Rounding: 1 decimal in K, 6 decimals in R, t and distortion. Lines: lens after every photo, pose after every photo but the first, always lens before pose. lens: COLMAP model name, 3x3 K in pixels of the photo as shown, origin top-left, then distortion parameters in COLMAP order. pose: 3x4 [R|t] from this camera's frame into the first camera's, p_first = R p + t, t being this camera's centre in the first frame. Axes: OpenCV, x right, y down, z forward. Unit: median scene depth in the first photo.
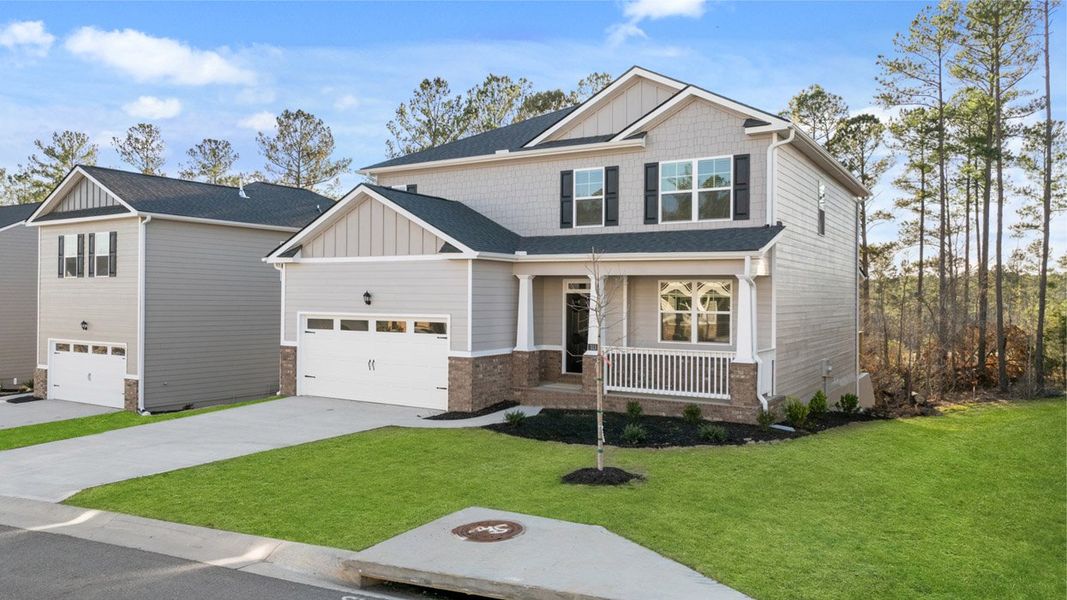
lens RADIAL K [[752.9, 0, 537.3], [0, 752.9, 301.3], [0, 0, 1]] dist [-0.012320, -0.000308]
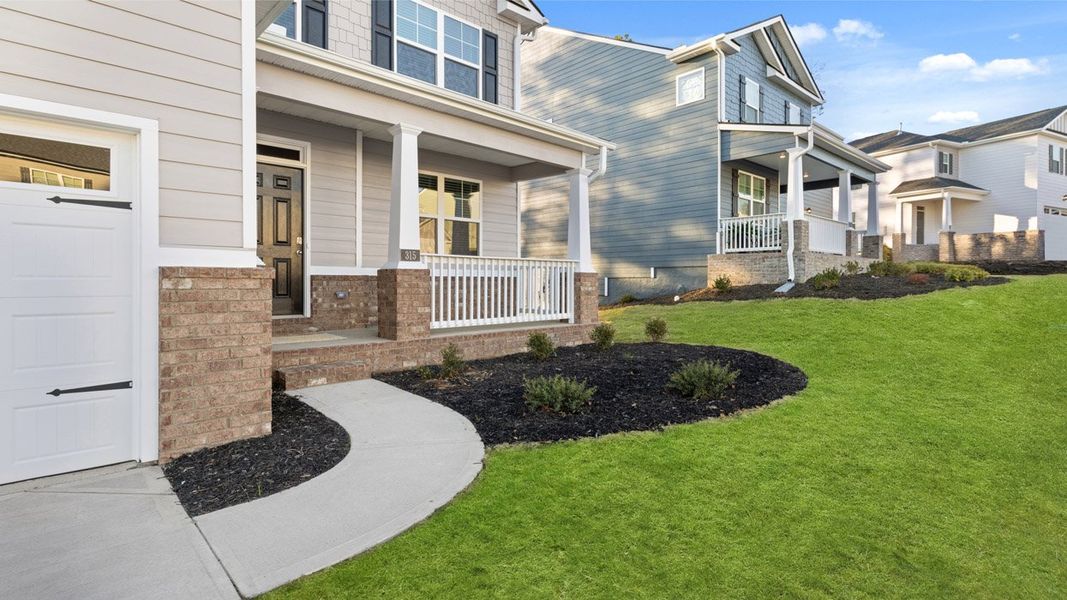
lens RADIAL K [[513.7, 0, 535.5], [0, 513.7, 279.5], [0, 0, 1]] dist [-0.003582, -0.000193]
pose [[0.247366, -0.003560, 0.968915, -0.250421], [0.006319, 0.999978, 0.002060, 0.073133], [-0.968901, 0.005613, 0.247383, 0.759930]]
